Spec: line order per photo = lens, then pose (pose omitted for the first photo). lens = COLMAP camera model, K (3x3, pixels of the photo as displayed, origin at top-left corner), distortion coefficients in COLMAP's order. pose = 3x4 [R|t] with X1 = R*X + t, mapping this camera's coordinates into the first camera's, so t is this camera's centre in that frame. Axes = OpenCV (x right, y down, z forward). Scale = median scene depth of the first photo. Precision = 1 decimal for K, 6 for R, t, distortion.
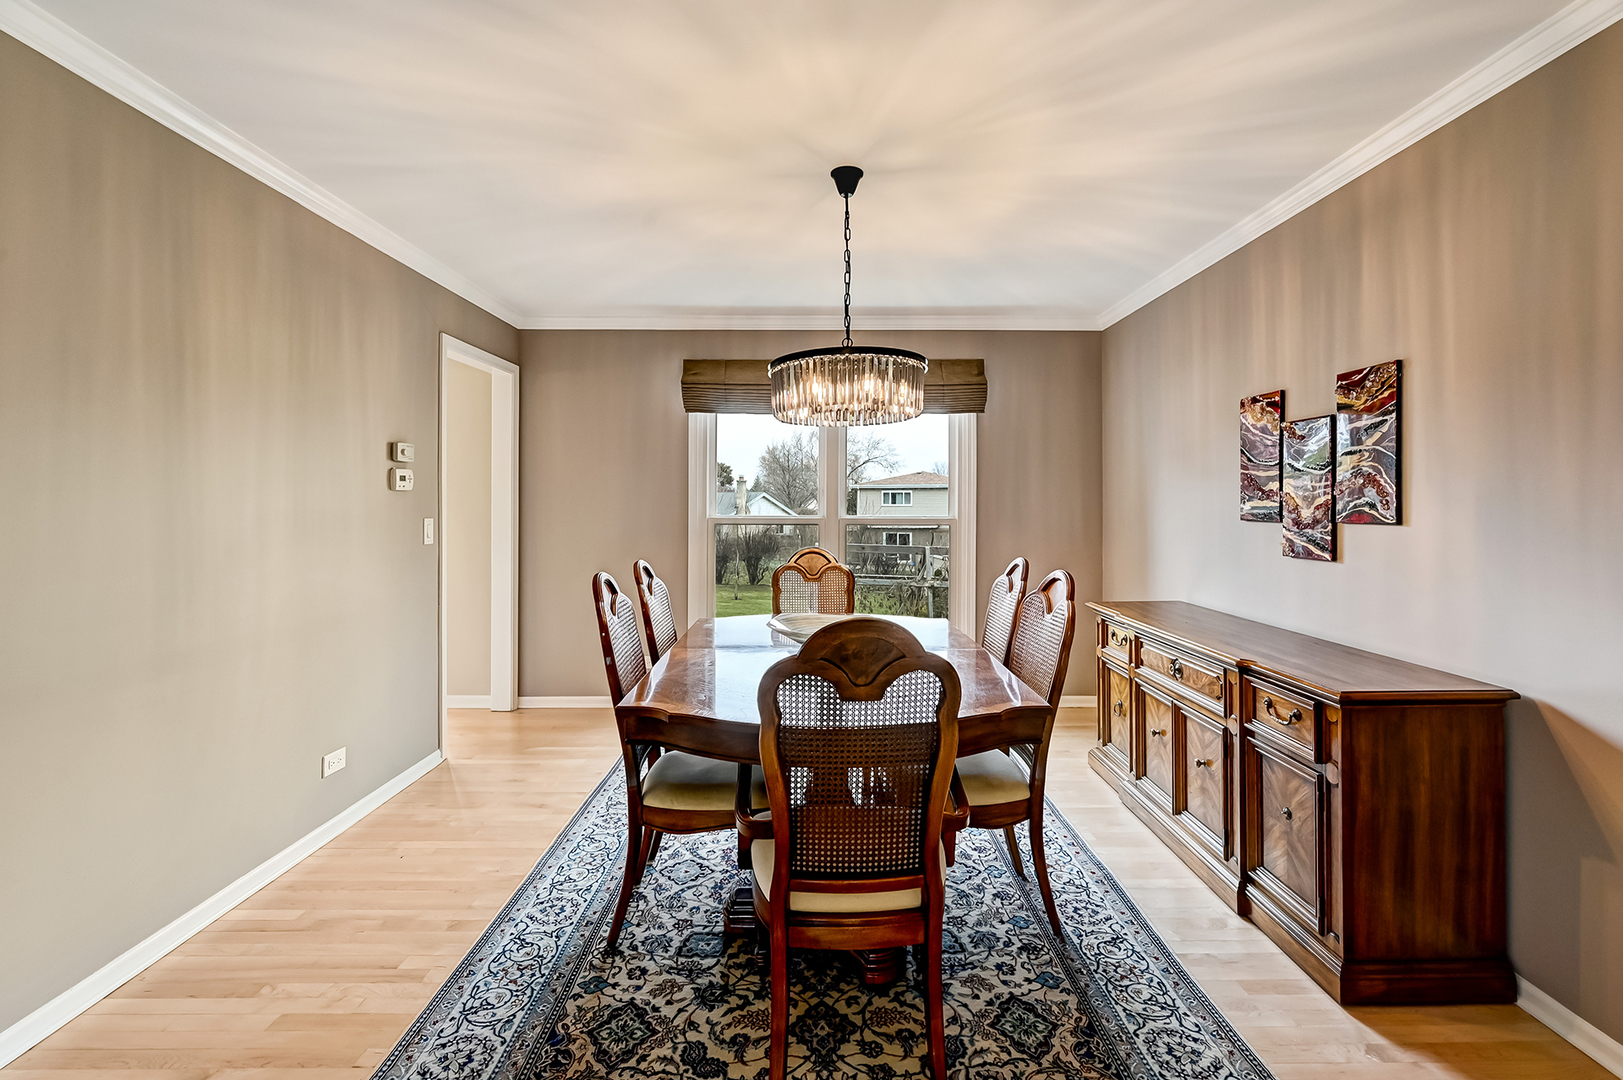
lens RADIAL K [[715.7, 0, 816.3], [0, 715.7, 496.5], [0, 0, 1]] dist [-0.003510, -0.000541]
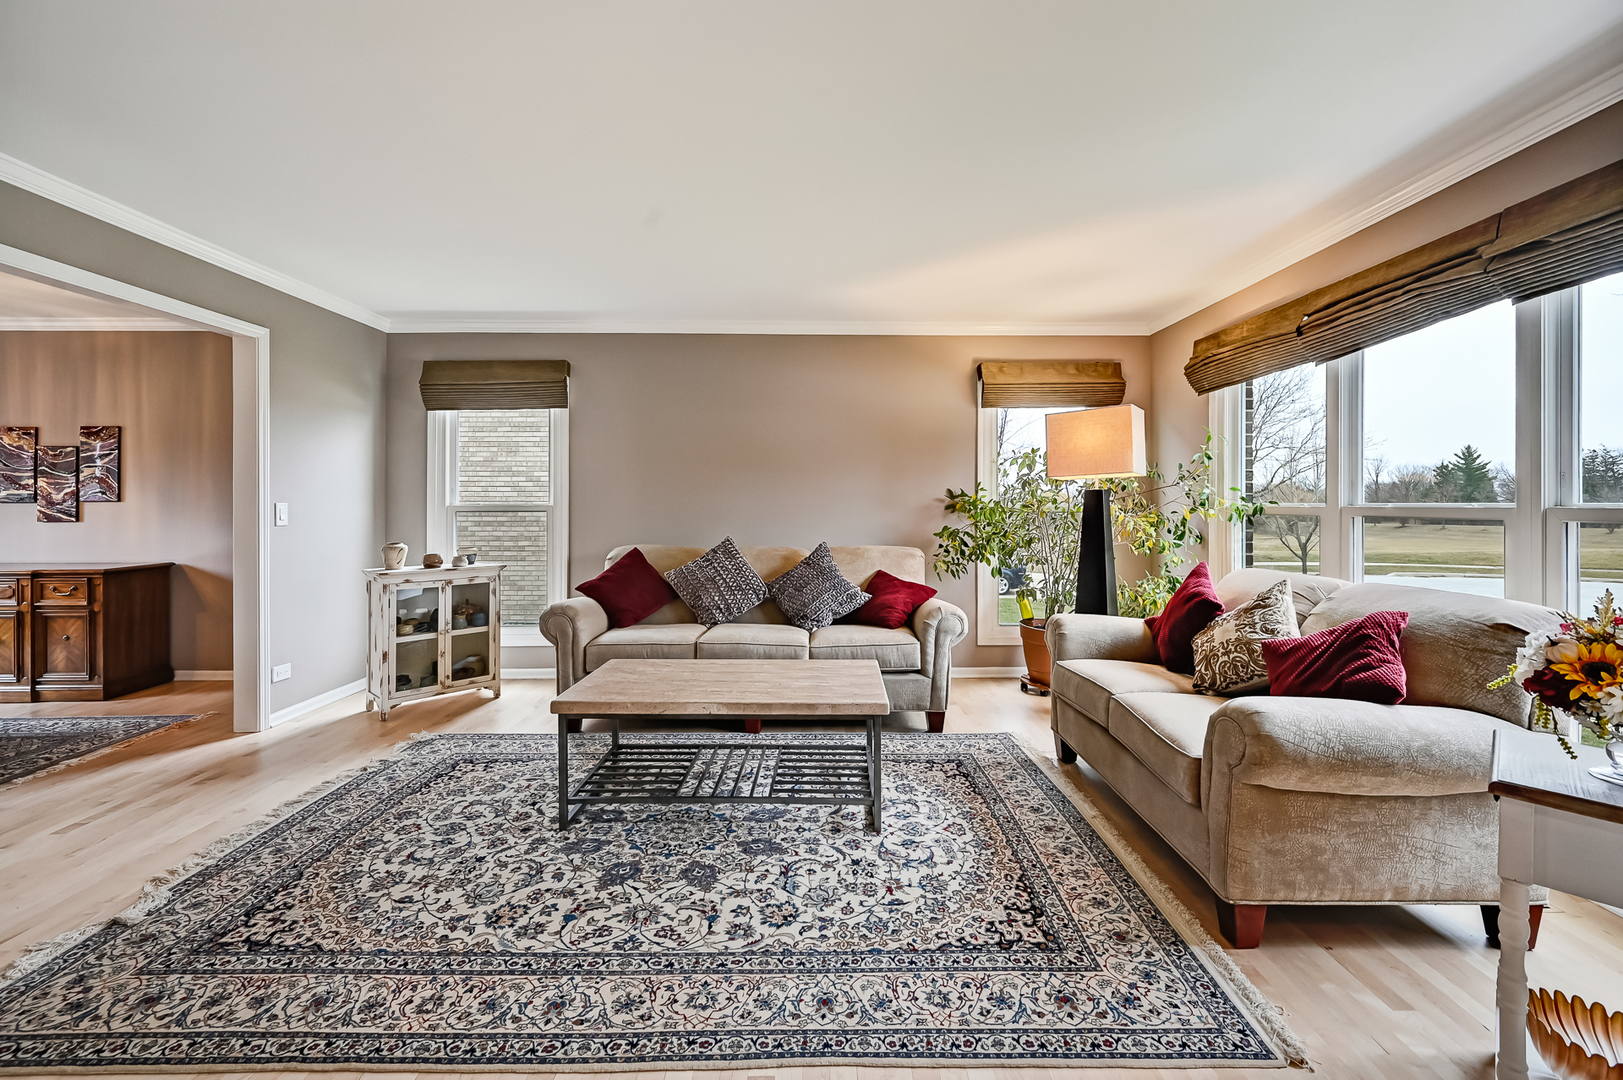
lens RADIAL K [[695.4, 0, 836.7], [0, 695.4, 503.1], [0, 0, 1]] dist [0.000009, 0.000203]
pose [[-0.008295, 0.001282, 0.999965, -1.274804], [-0.009262, 0.999956, -0.001358, 0.025557], [-0.999923, -0.009273, -0.008283, -1.129963]]
